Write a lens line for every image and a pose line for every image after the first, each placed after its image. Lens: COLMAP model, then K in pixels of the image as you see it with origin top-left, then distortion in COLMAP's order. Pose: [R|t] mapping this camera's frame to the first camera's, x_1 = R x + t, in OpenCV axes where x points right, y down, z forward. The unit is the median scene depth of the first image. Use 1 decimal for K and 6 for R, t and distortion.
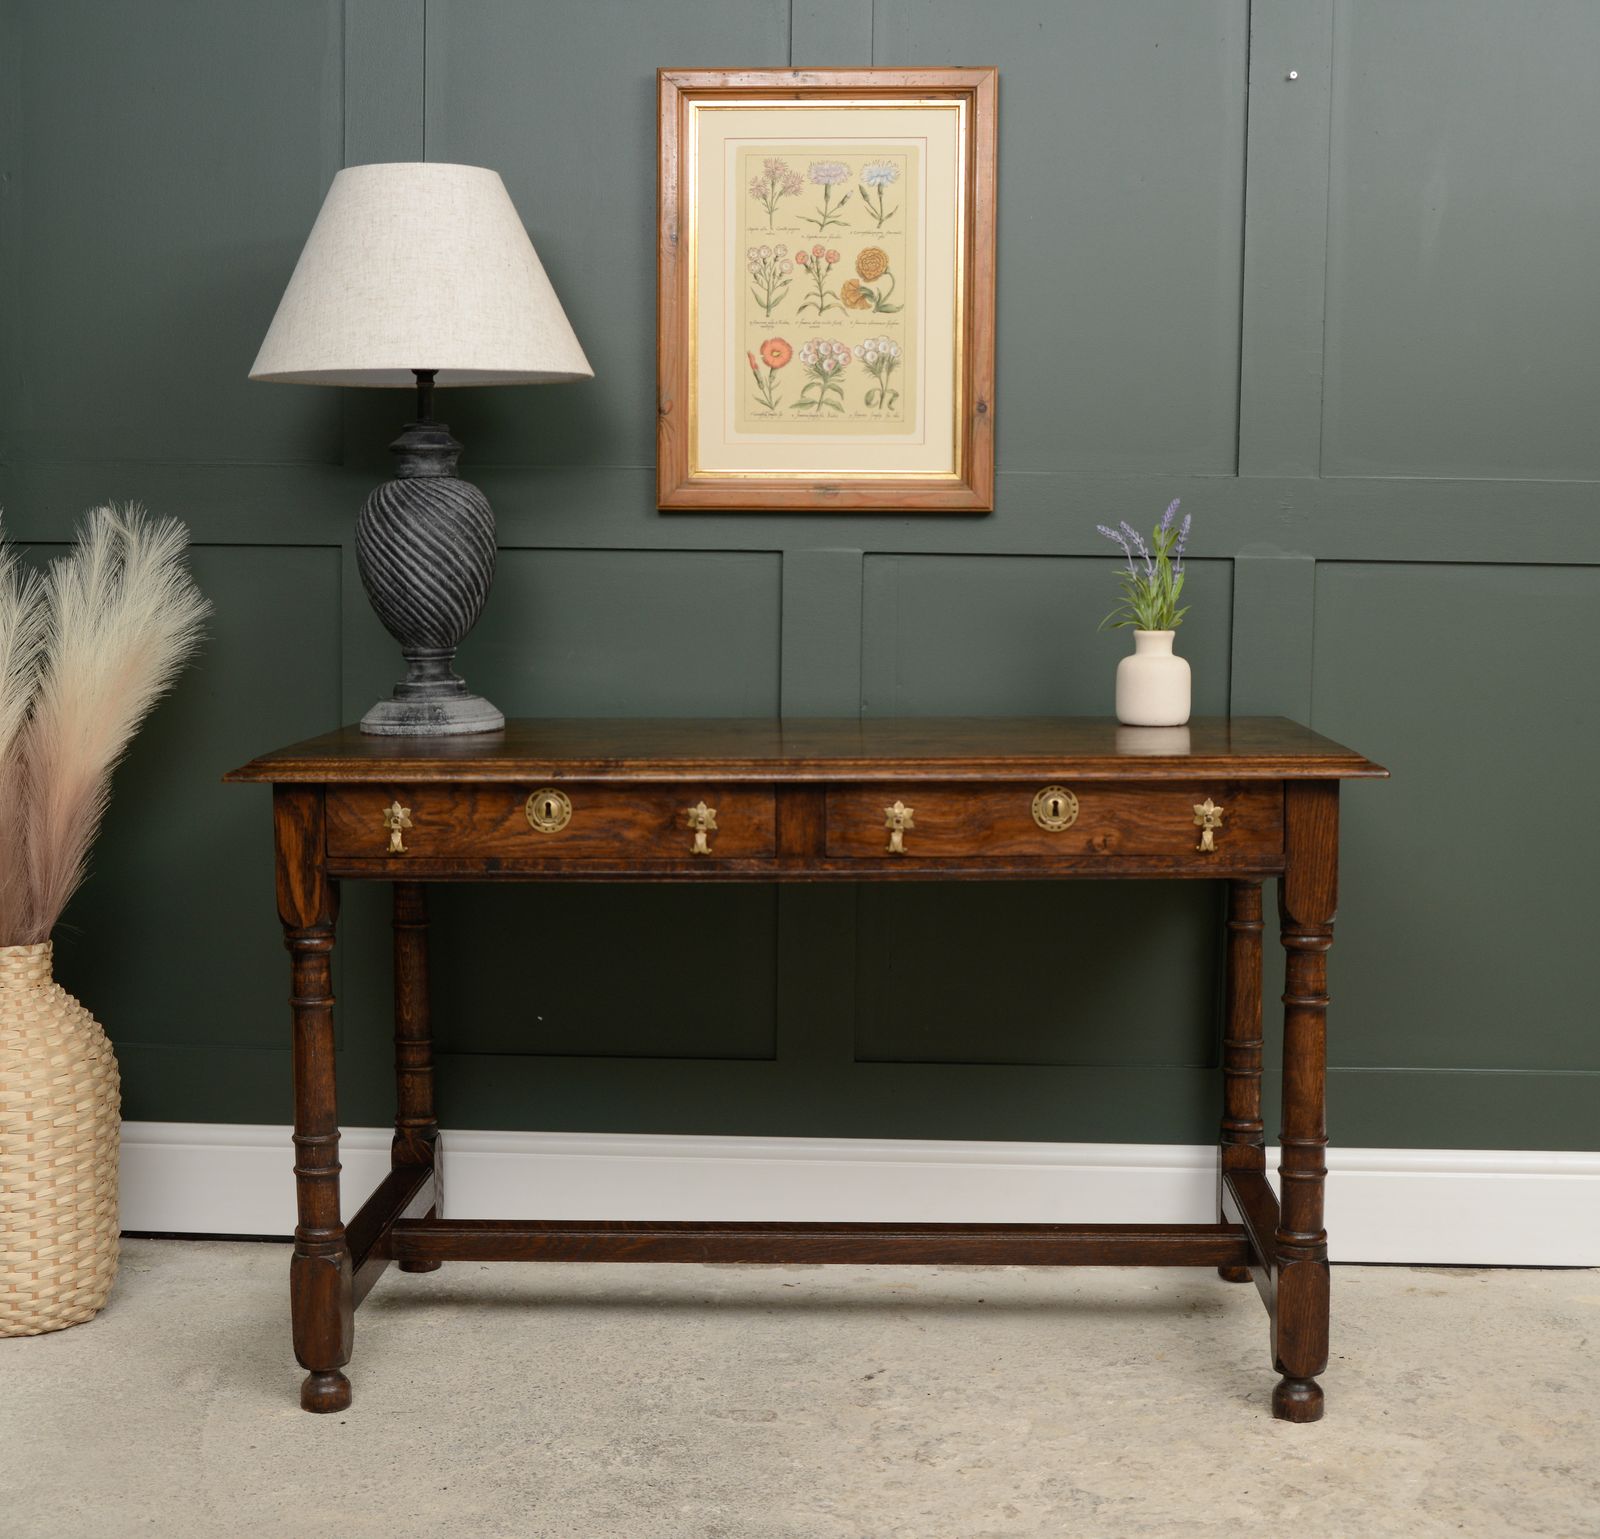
lens RADIAL K [[2426.1, 0, 830.4], [0, 2426.1, 767.2], [0, 0, 1]] dist [-0.055402, 0.032789]
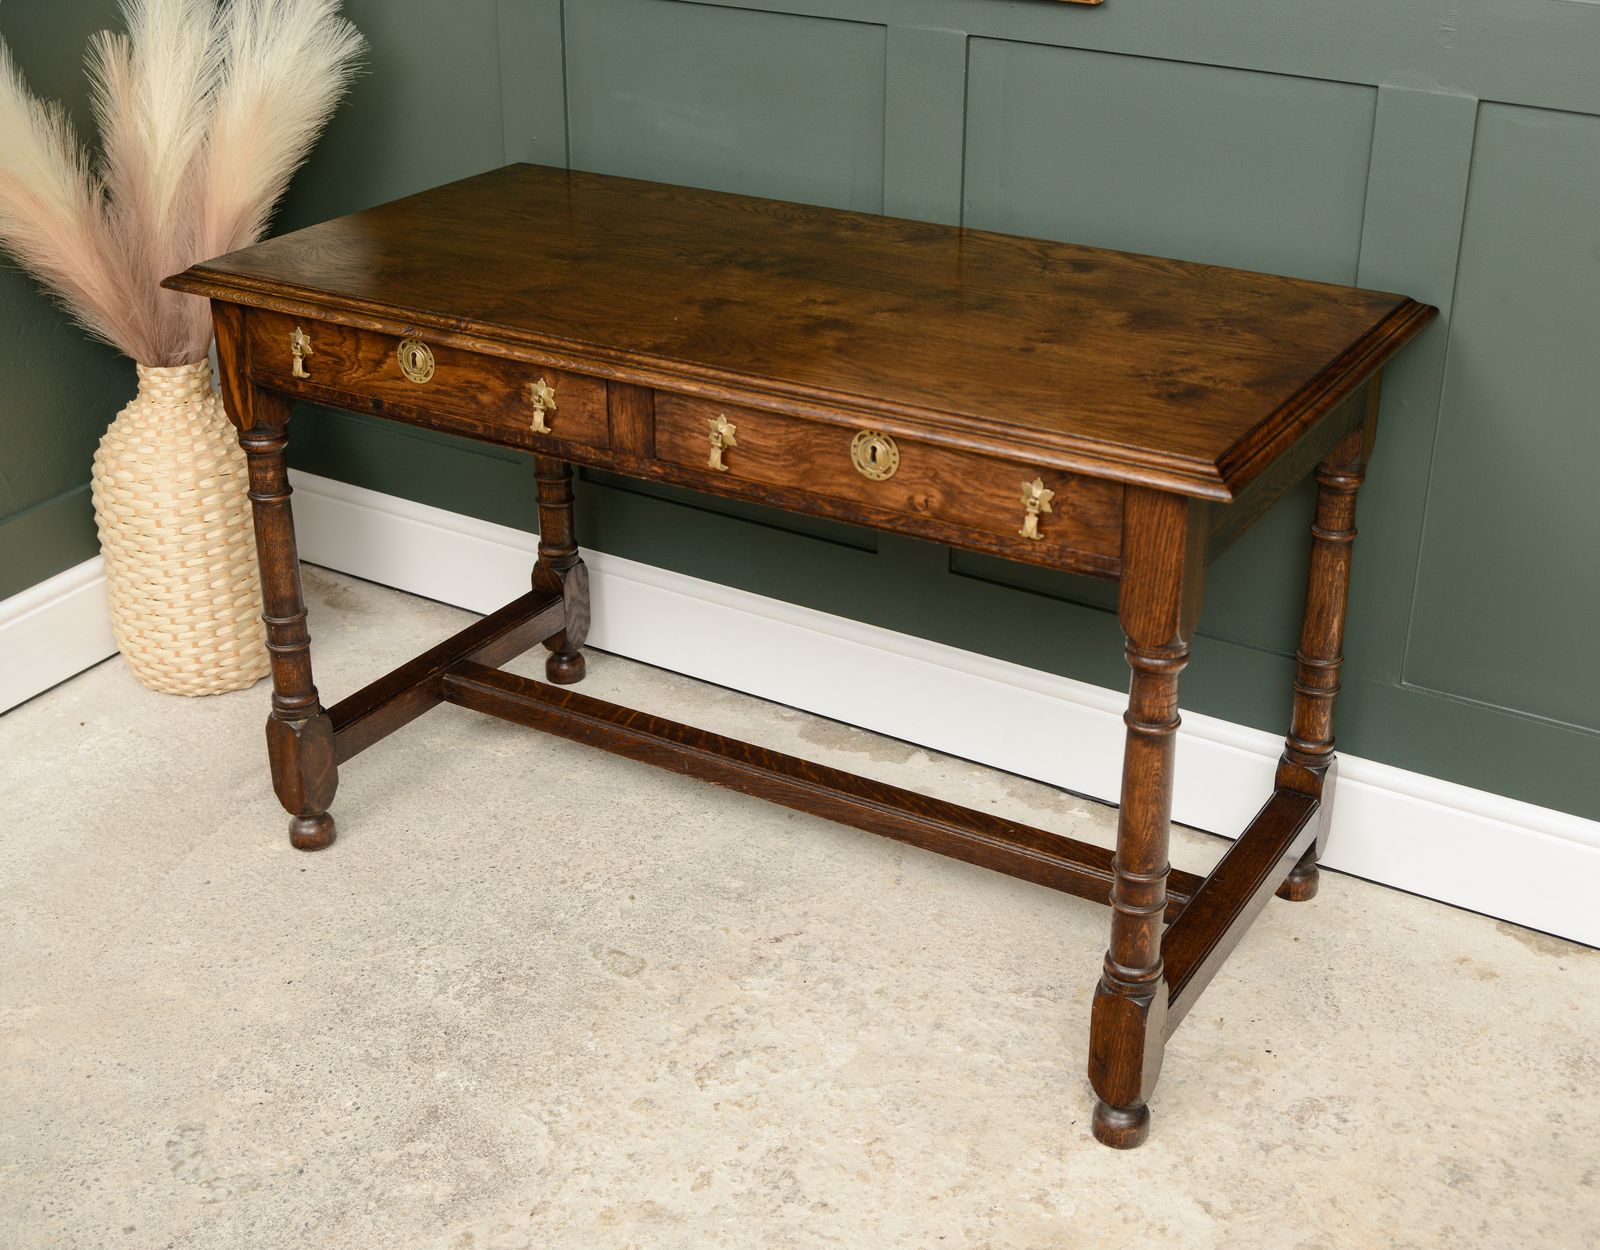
lens RADIAL K [[2079.6, 0, 851.9], [0, 2079.6, 555.6], [0, 0, 1]] dist [-0.085132, 0.016239]
pose [[0.883395, 0.196549, -0.425420, 0.400796], [-0.054149, 0.944526, 0.323941, -0.184455], [0.465491, -0.263132, 0.845032, 0.366902]]
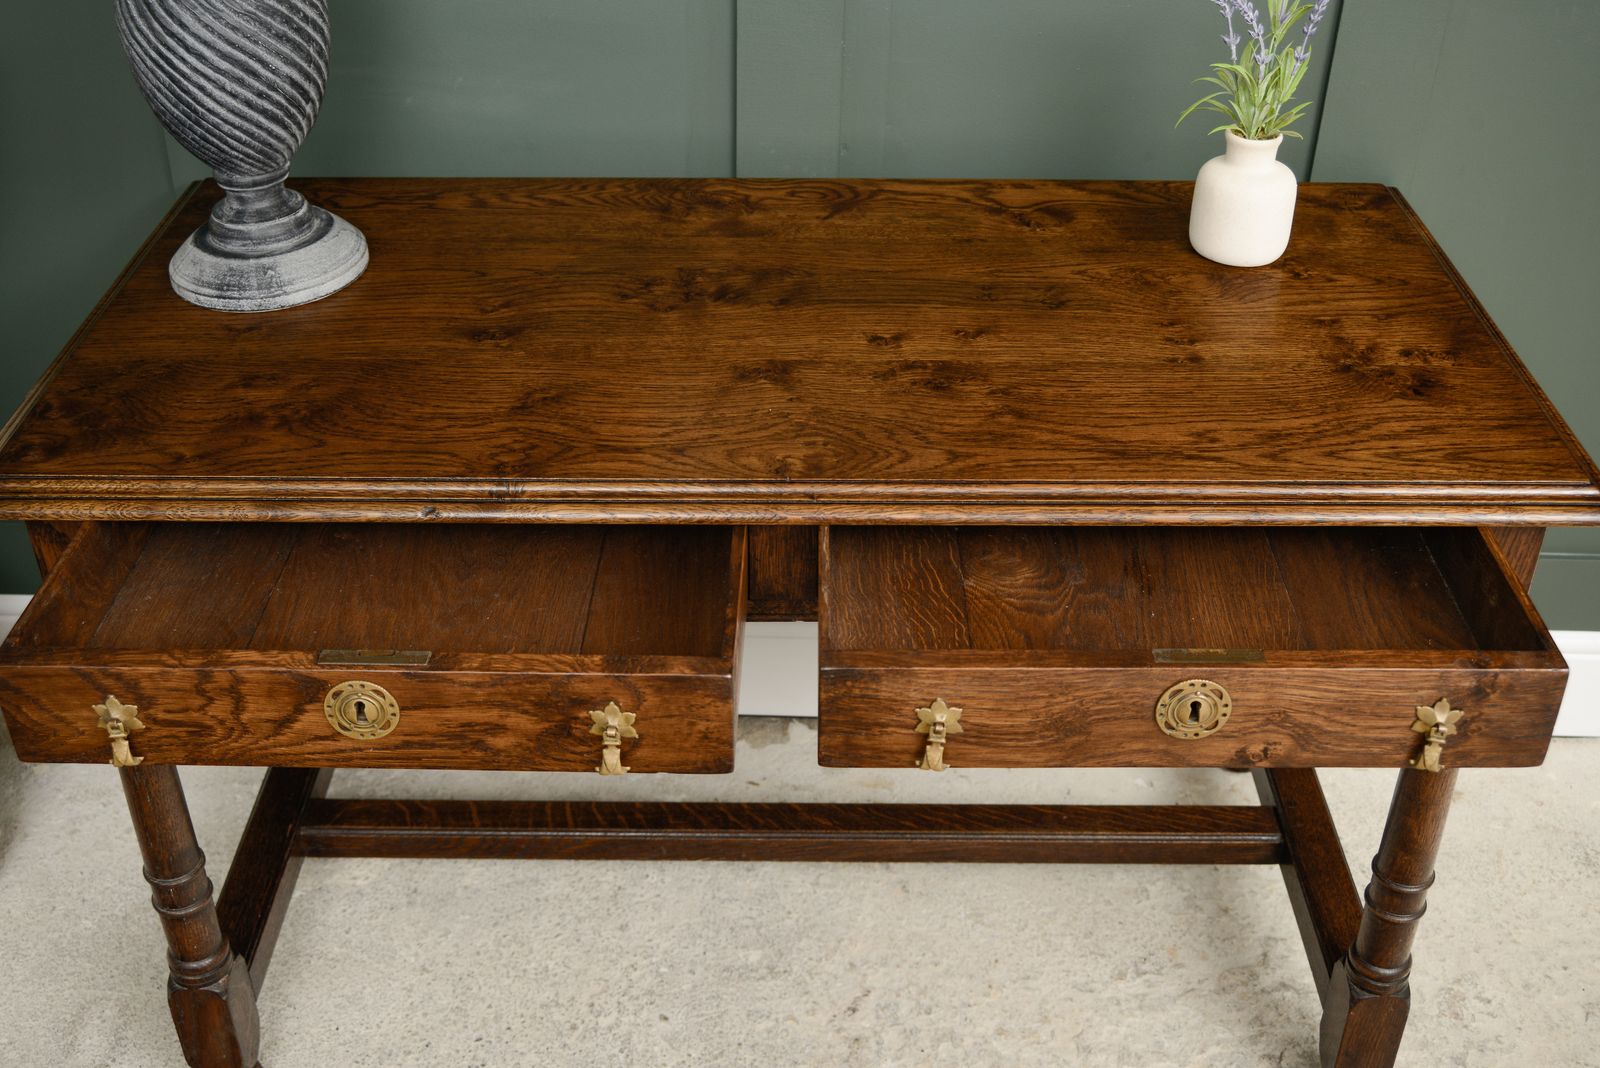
lens RADIAL K [[1767.0, 0, 800.0], [0, 1767.0, 534.0], [0, 0, 1]] dist [-0.062631, 0.070871]
pose [[0.999459, -0.011726, 0.030720, -0.023068], [-0.004084, 0.882756, 0.469814, -0.223477], [-0.032627, -0.469685, 0.882231, 0.549981]]
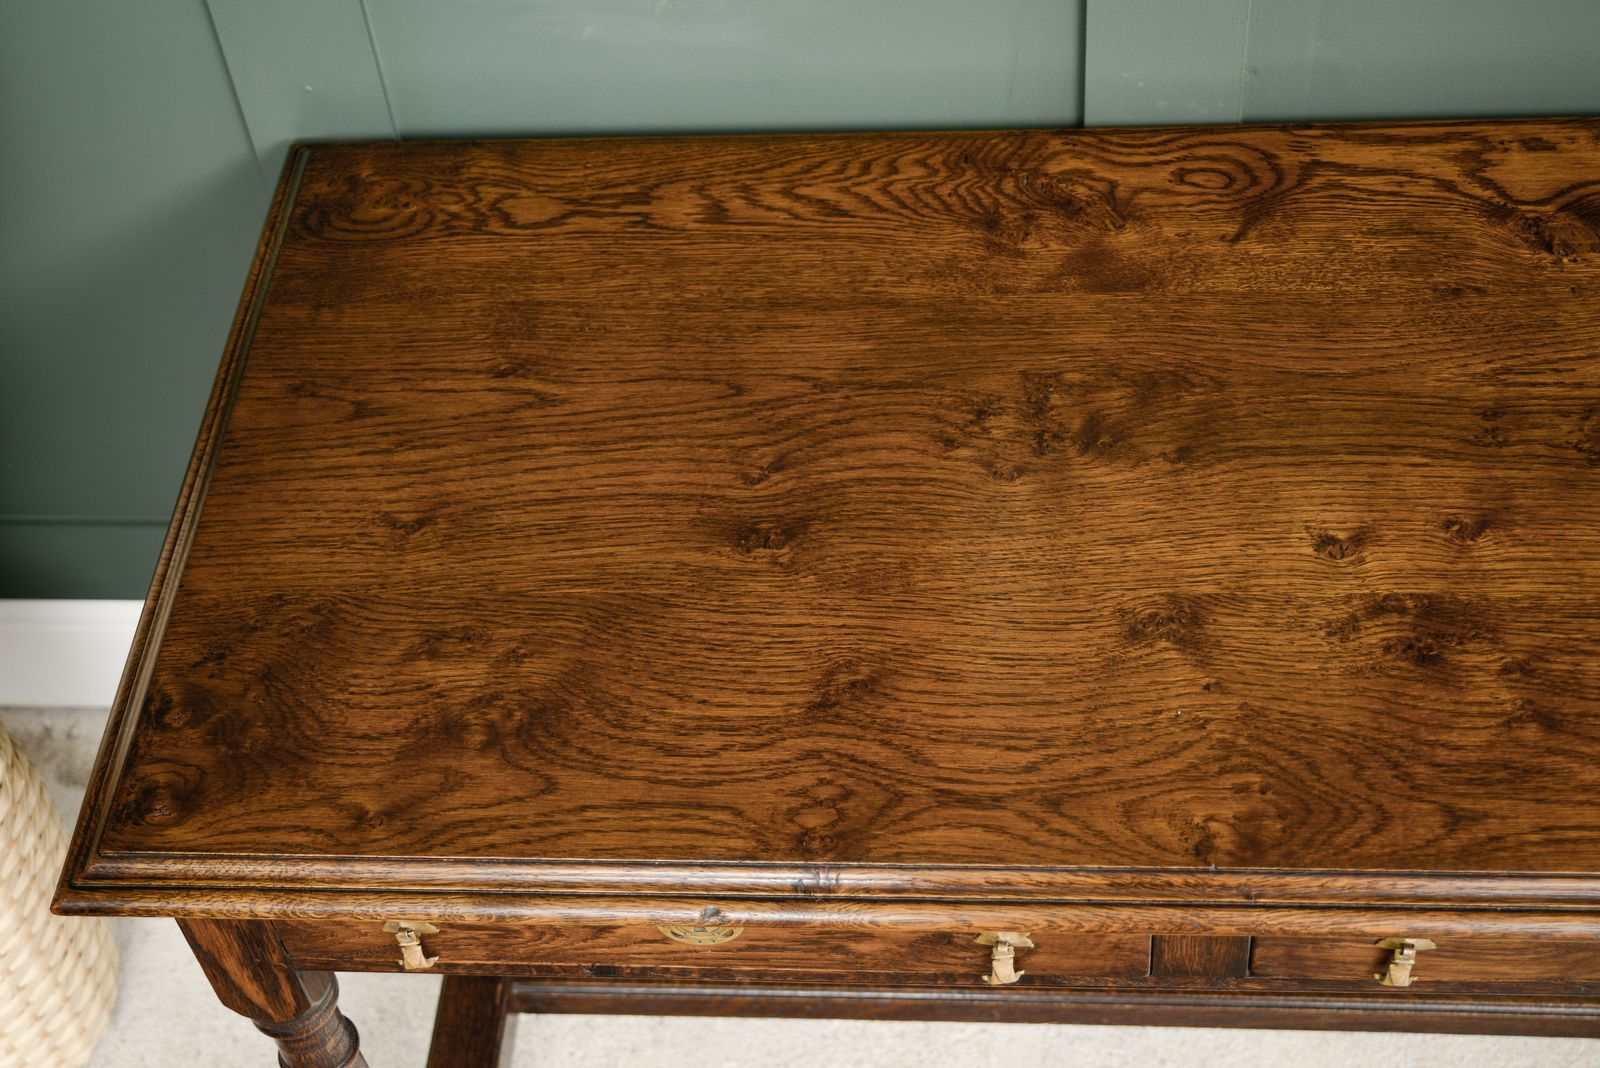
lens RADIAL K [[2463.2, 0, 800.0], [0, 2463.2, 534.0], [0, 0, 1]] dist [0.023290, 0.024472]
pose [[0.995899, -0.029146, -0.085650, -0.048762], [0.080558, 0.716575, 0.692843, -0.395845], [0.041181, -0.696901, 0.715984, 0.688669]]
